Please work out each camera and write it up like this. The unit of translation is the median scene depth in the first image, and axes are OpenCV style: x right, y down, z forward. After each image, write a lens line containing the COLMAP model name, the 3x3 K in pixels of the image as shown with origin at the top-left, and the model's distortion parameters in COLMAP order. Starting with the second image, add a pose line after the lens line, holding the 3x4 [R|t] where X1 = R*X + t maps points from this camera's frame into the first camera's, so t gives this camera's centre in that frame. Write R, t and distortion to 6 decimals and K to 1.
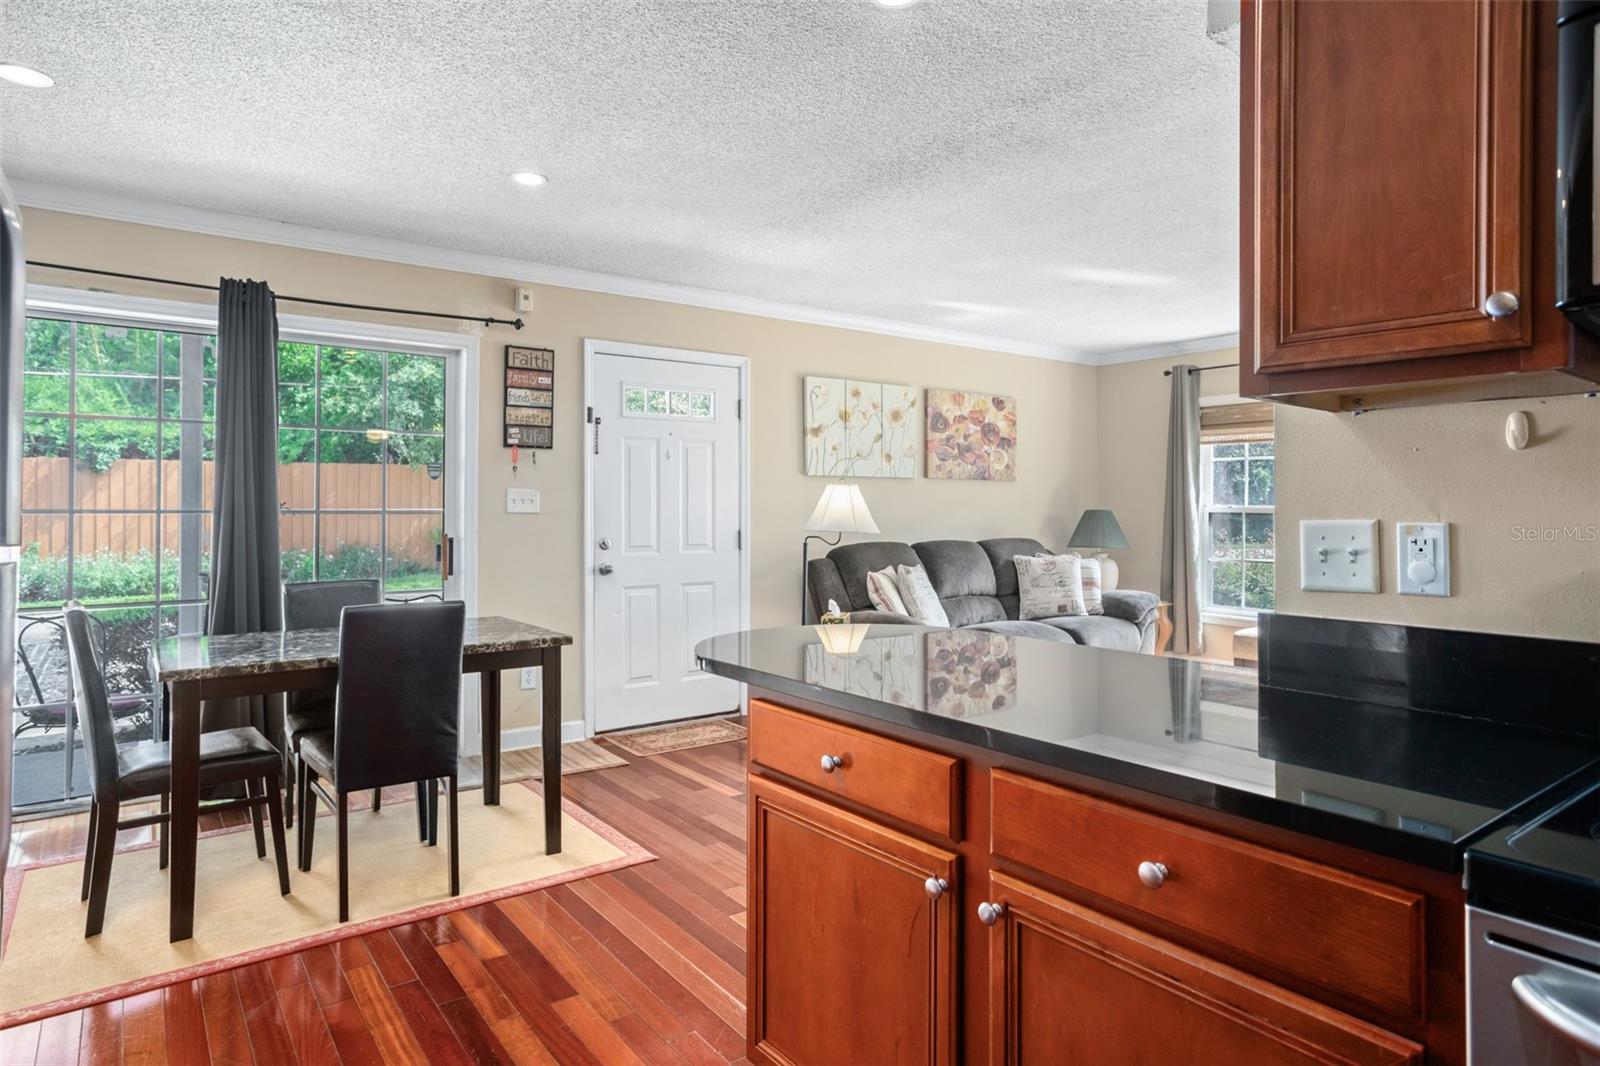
lens RADIAL K [[896.3, 0, 805.2], [0, 896.3, 511.4], [0, 0, 1]] dist [-0.005711, 0.012320]
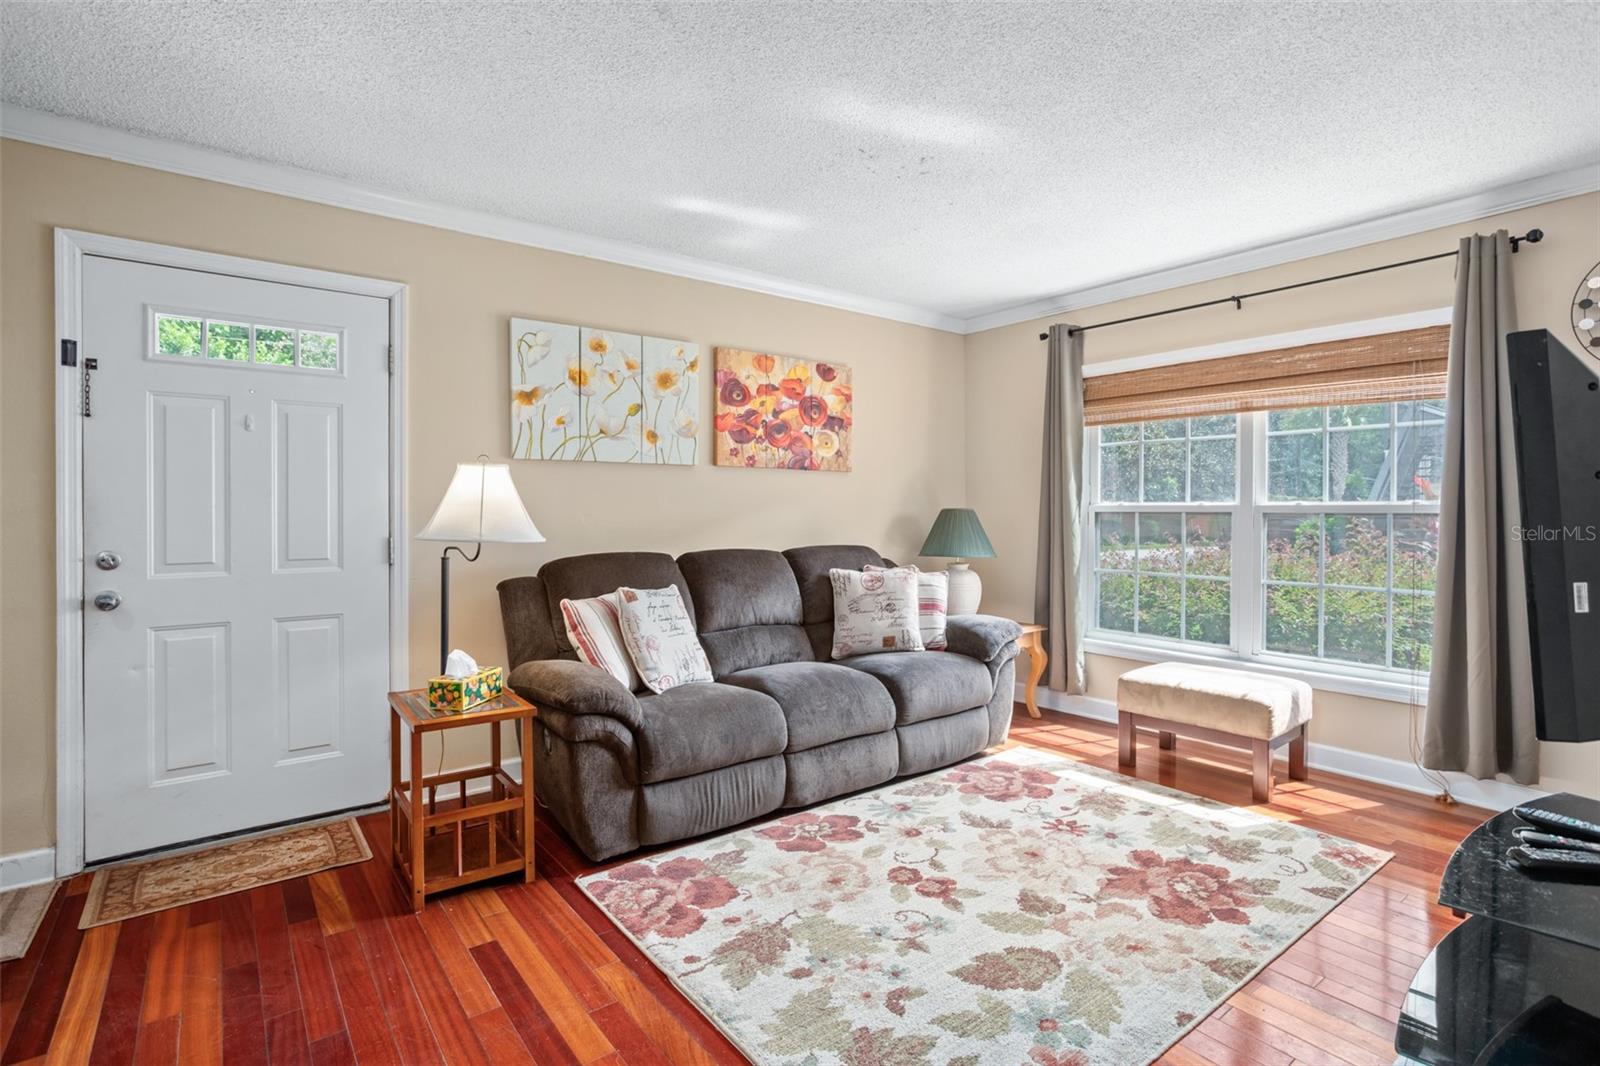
lens RADIAL K [[772.6, 0, 794.2], [0, 772.6, 521.6], [0, 0, 1]] dist [-0.019313, 0.009163]
pose [[0.999916, -0.002364, 0.012761, 0.194371], [0.002261, 0.999965, 0.008055, 0.004355], [-0.012779, -0.008025, 0.999886, 0.355666]]
